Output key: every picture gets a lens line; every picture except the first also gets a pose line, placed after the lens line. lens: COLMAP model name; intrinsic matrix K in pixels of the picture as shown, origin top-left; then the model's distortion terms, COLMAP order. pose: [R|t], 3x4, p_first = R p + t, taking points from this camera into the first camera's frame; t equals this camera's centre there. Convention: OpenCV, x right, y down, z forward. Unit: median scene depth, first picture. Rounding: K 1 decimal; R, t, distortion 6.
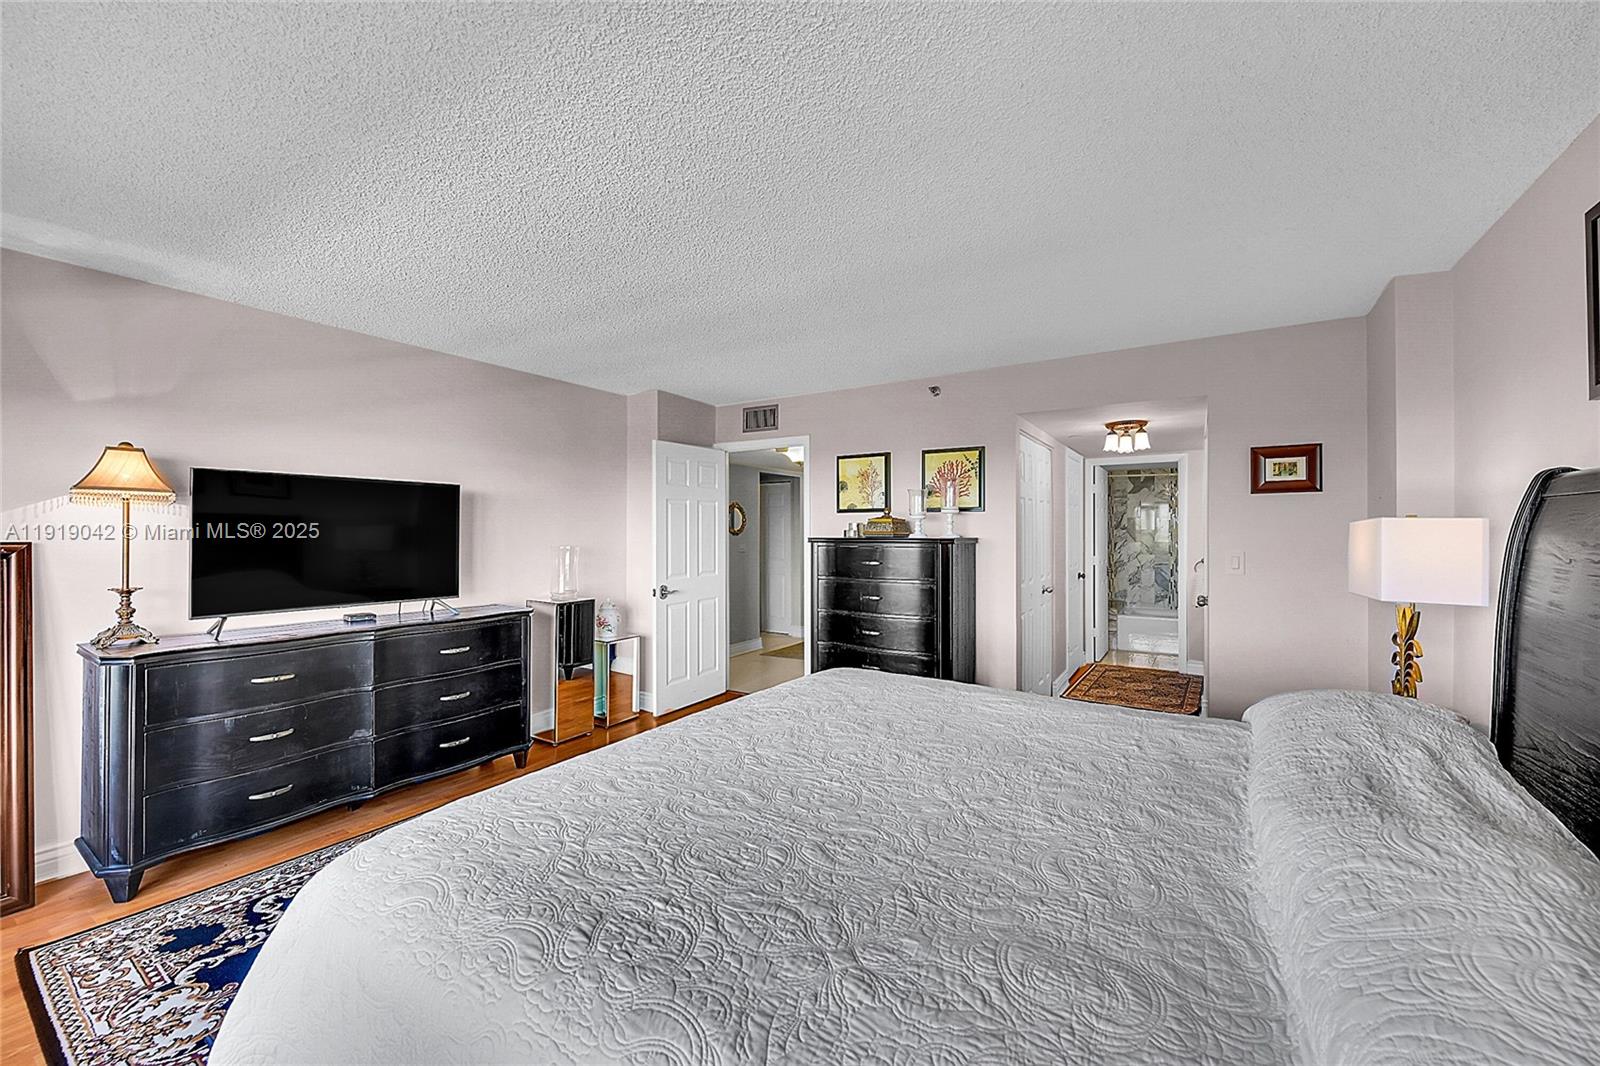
lens RADIAL K [[623.5, 0, 806.2], [0, 623.5, 526.8], [0, 0, 1]] dist [-0.007962, -0.000551]
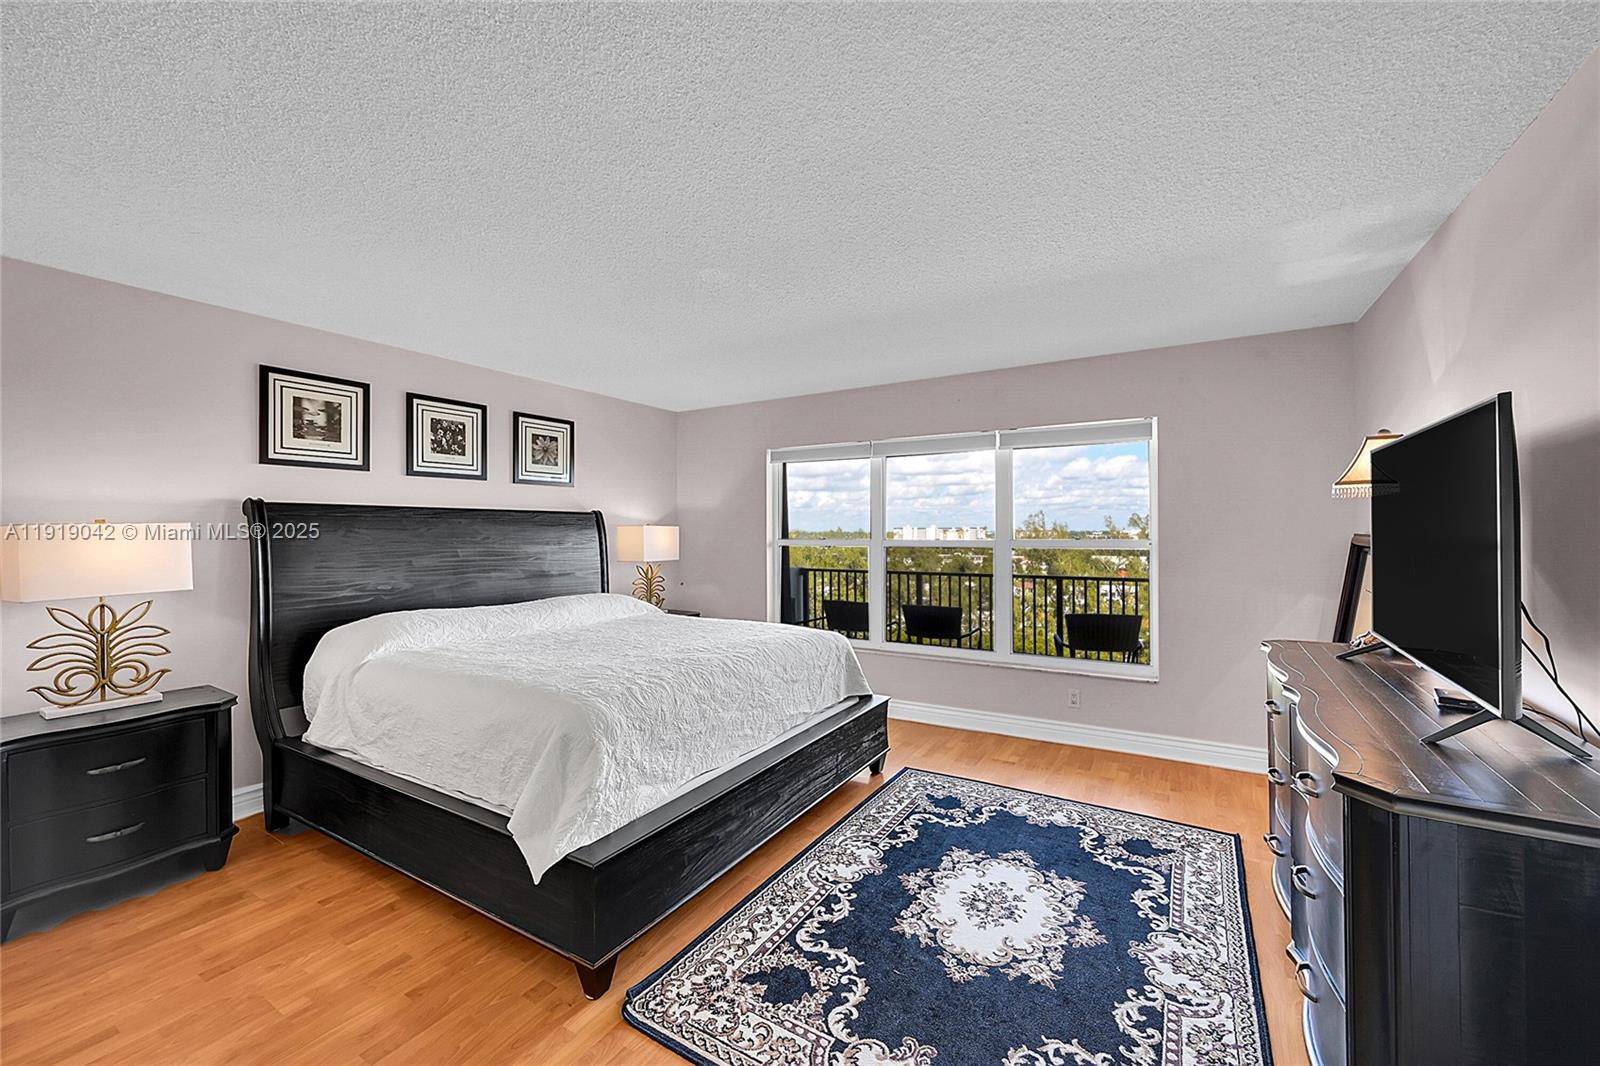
lens RADIAL K [[623.5, 0, 808.2], [0, 623.5, 536.3], [0, 0, 1]] dist [-0.007962, -0.000551]
pose [[-0.999671, 0.004903, -0.025174, -0.171152], [0.004722, 0.999963, 0.007241, 0.006886], [0.025208, 0.007120, -0.999657, 1.383125]]
